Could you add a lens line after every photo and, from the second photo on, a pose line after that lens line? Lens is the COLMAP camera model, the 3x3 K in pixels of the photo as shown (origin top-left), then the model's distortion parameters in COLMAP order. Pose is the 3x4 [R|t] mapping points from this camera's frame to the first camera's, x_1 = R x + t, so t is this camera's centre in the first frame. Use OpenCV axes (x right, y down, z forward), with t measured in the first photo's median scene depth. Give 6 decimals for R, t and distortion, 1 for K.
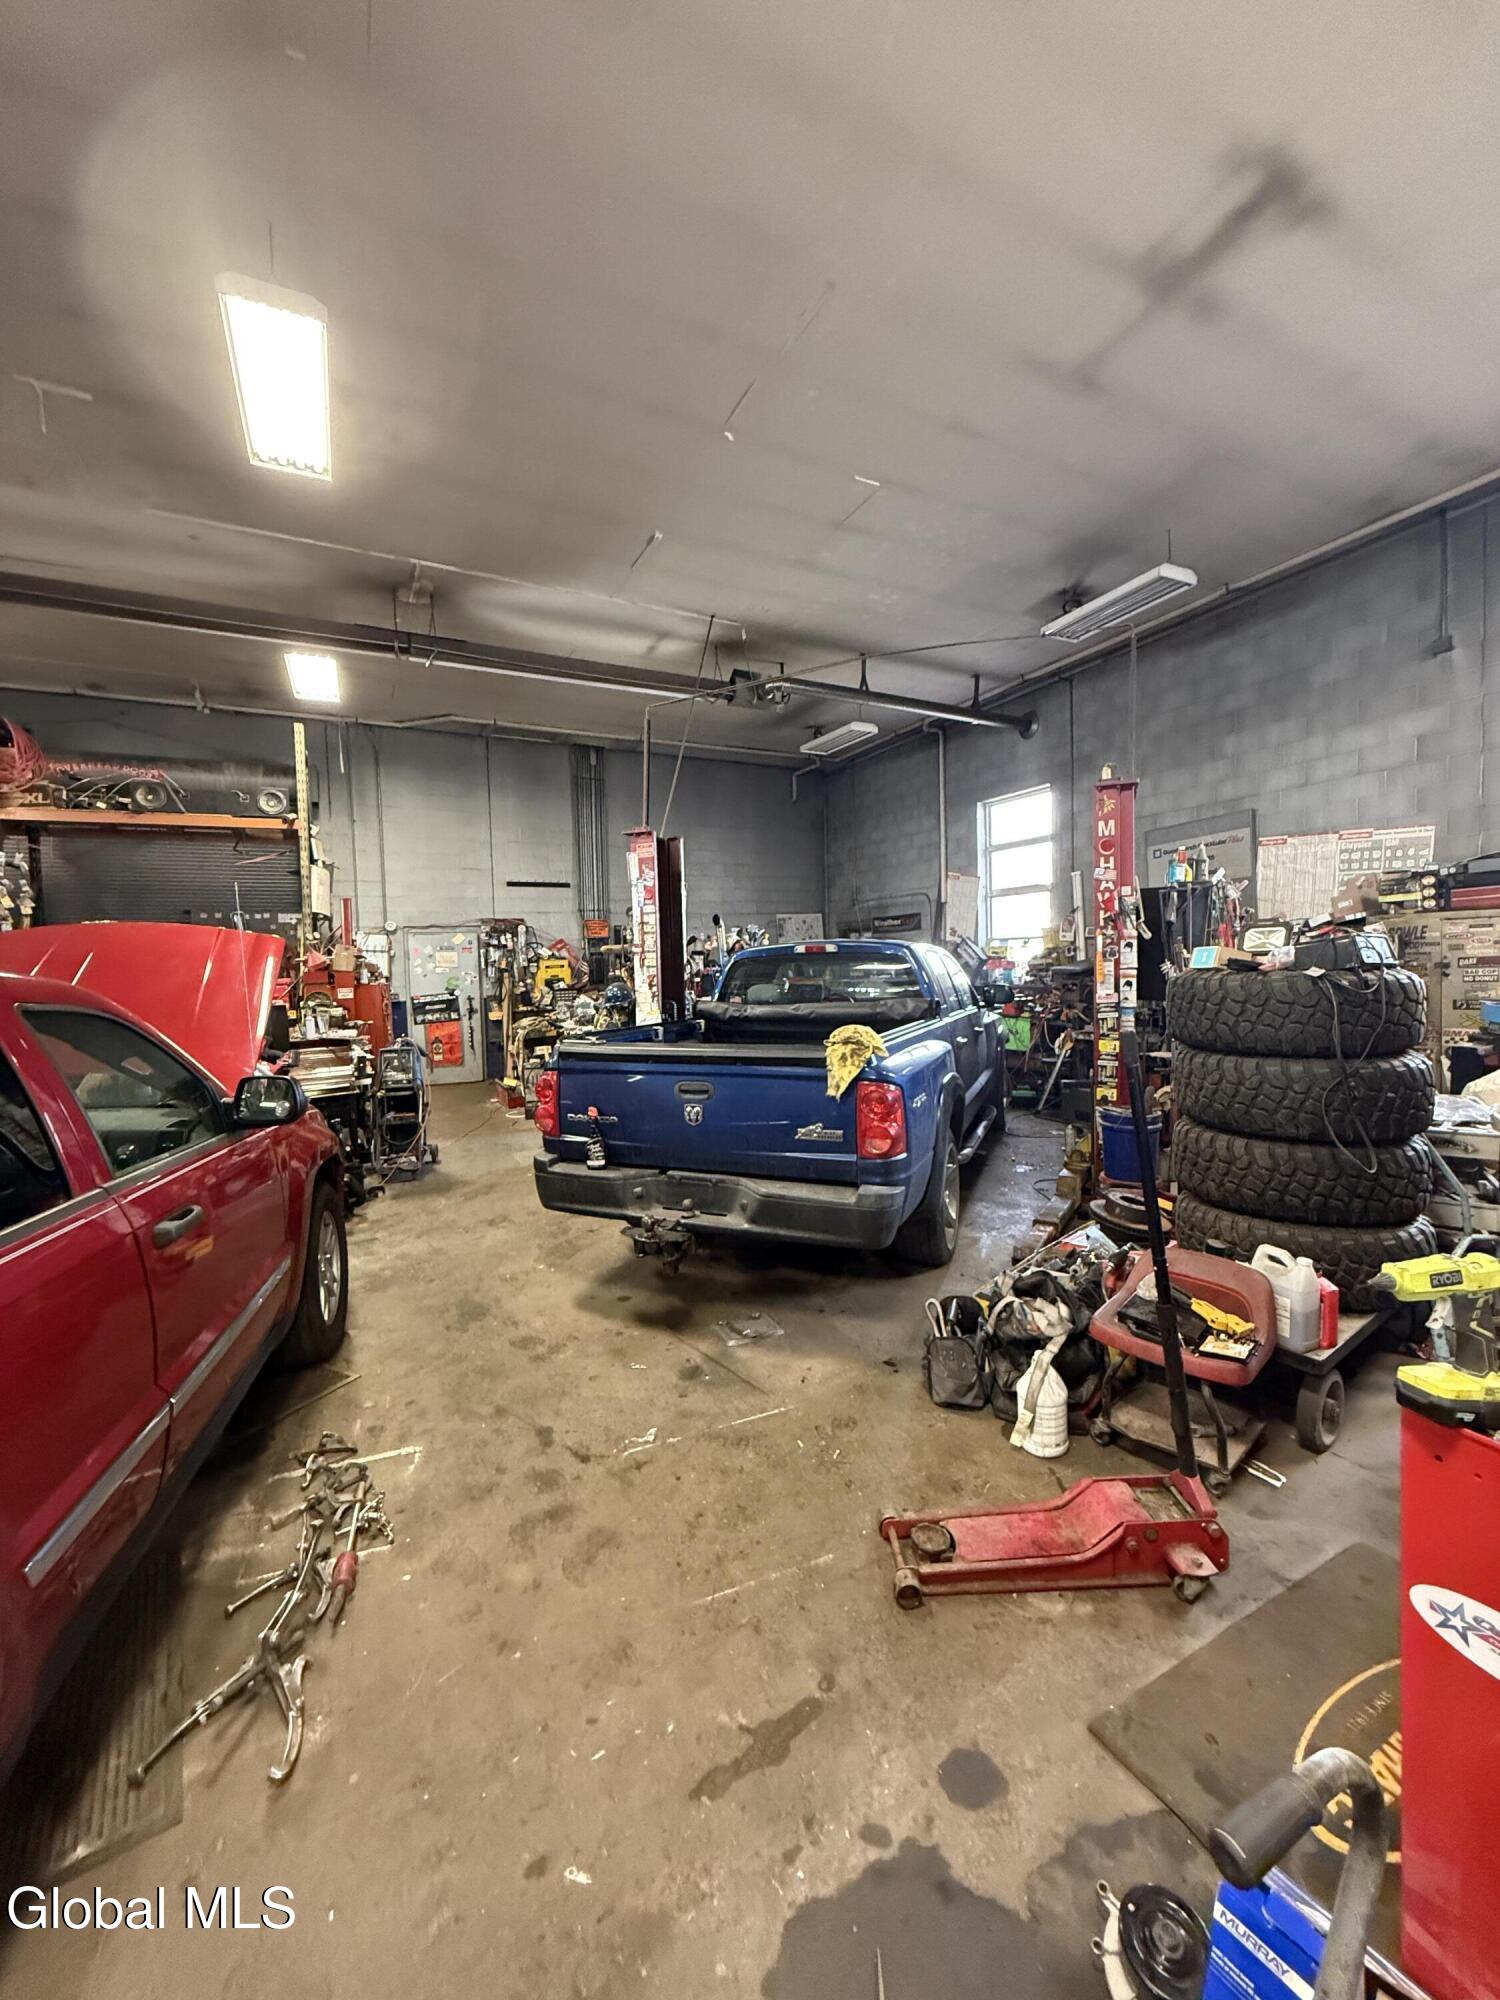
lens RADIAL K [[798.6, 0, 750.2], [0, 798.6, 1000.8], [0, 0, 1]] dist [0.000376, -0.000013]
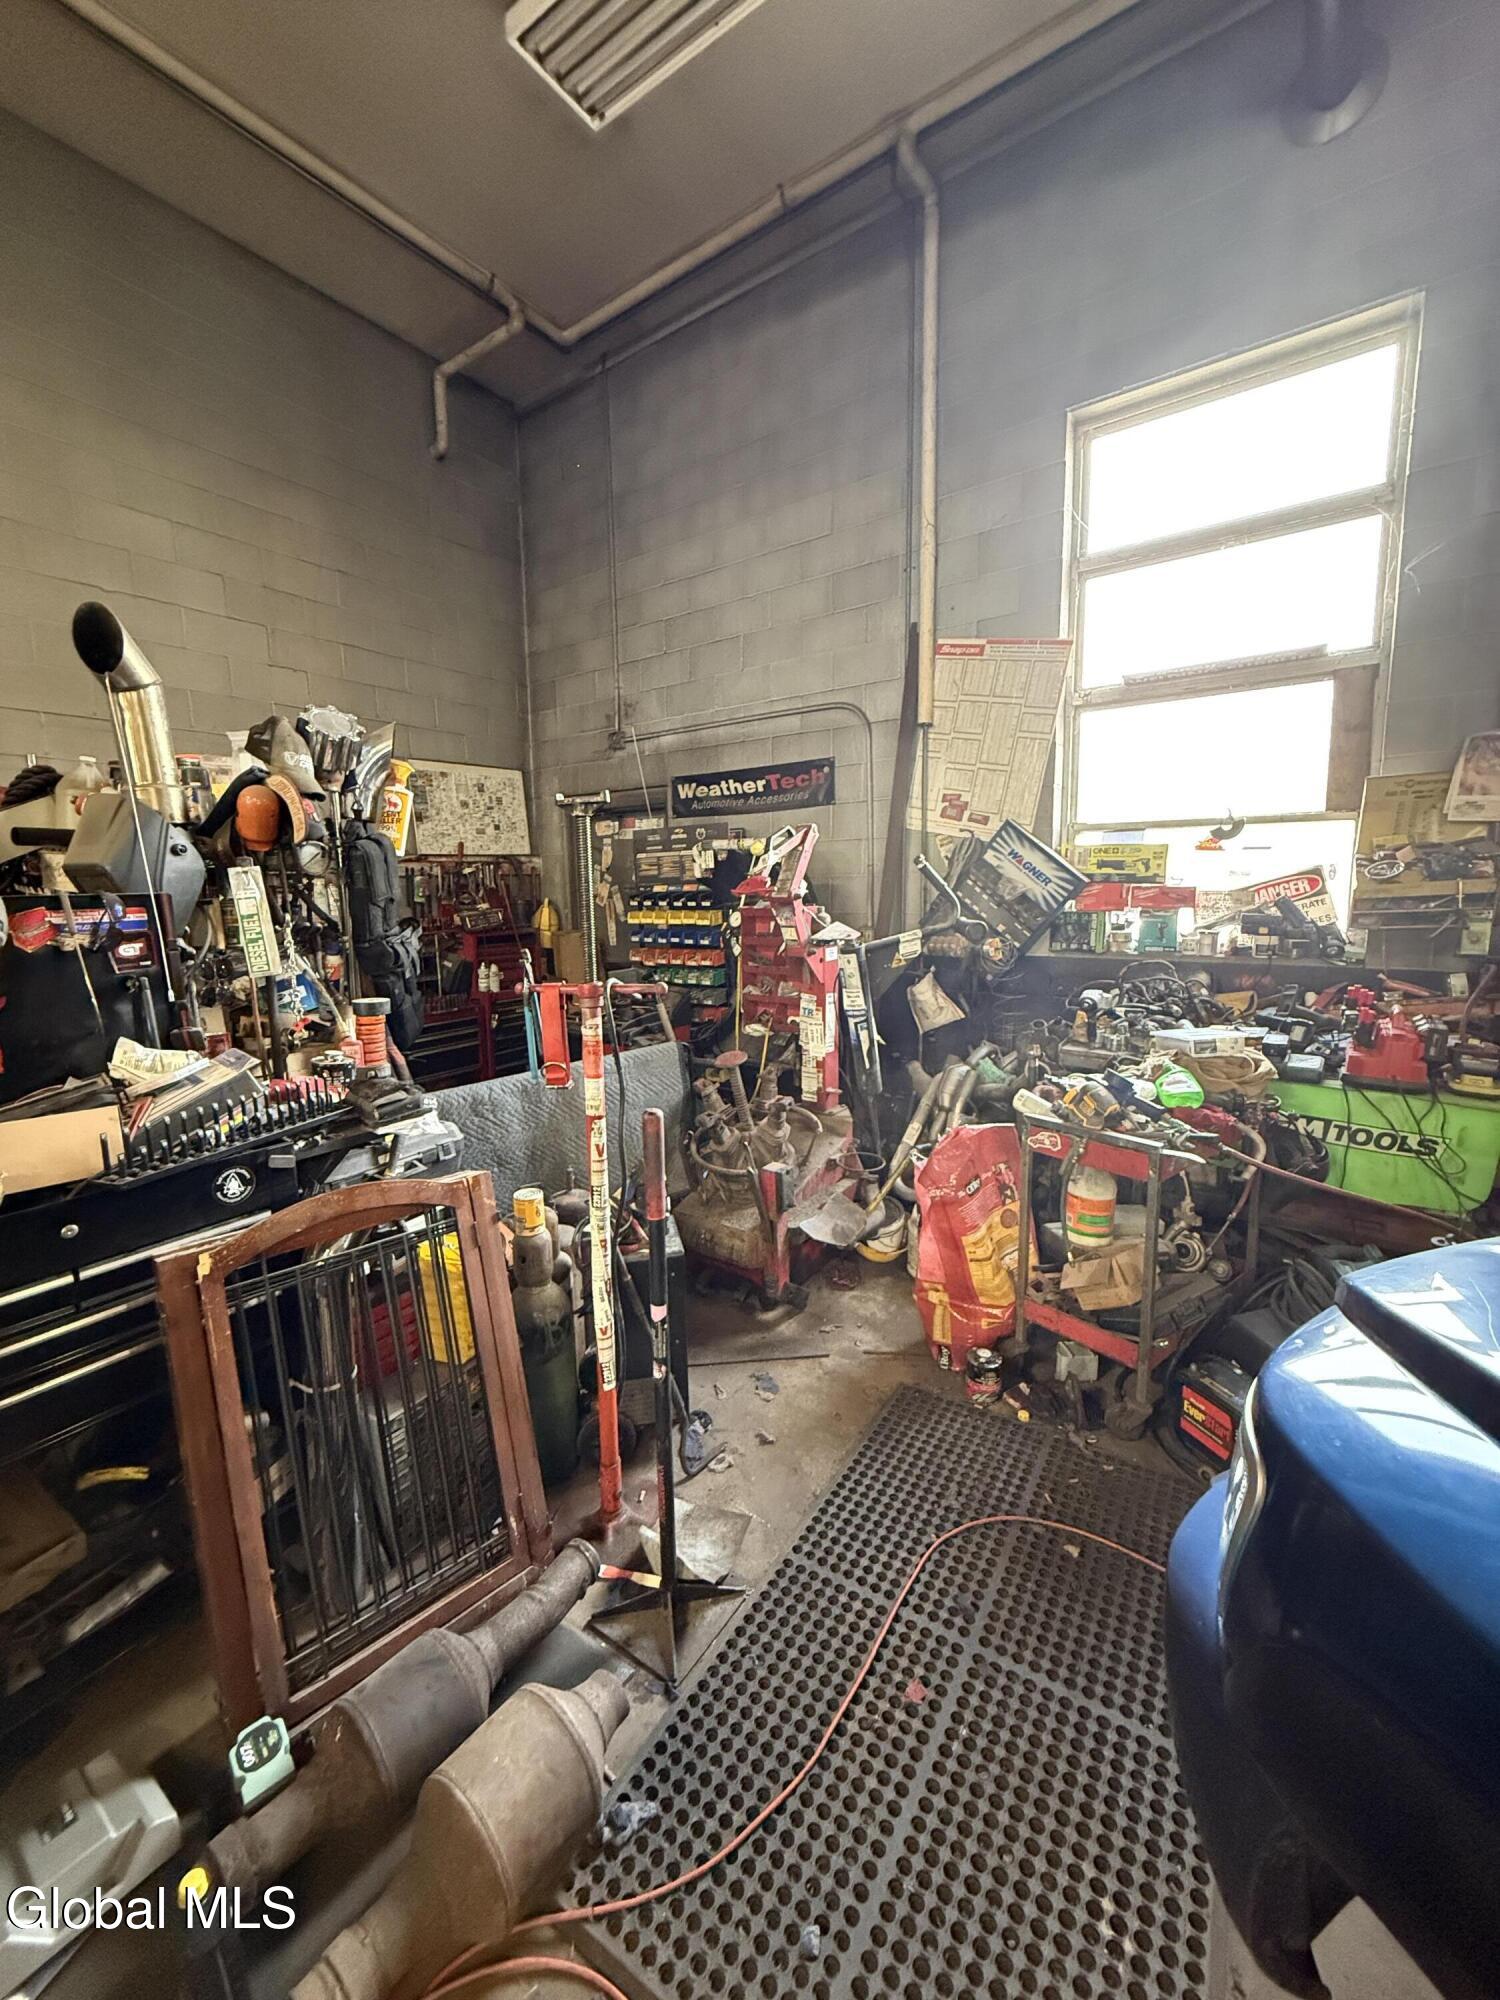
lens RADIAL K [[798.6, 0, 763.0], [0, 798.6, 1004.7], [0, 0, 1]] dist [0.000376, -0.000013]
pose [[0.886663, -0.057269, 0.458855, 0.002287], [0.012954, 0.994988, 0.099151, -0.030792], [-0.462234, -0.081969, 0.882961, 0.648149]]
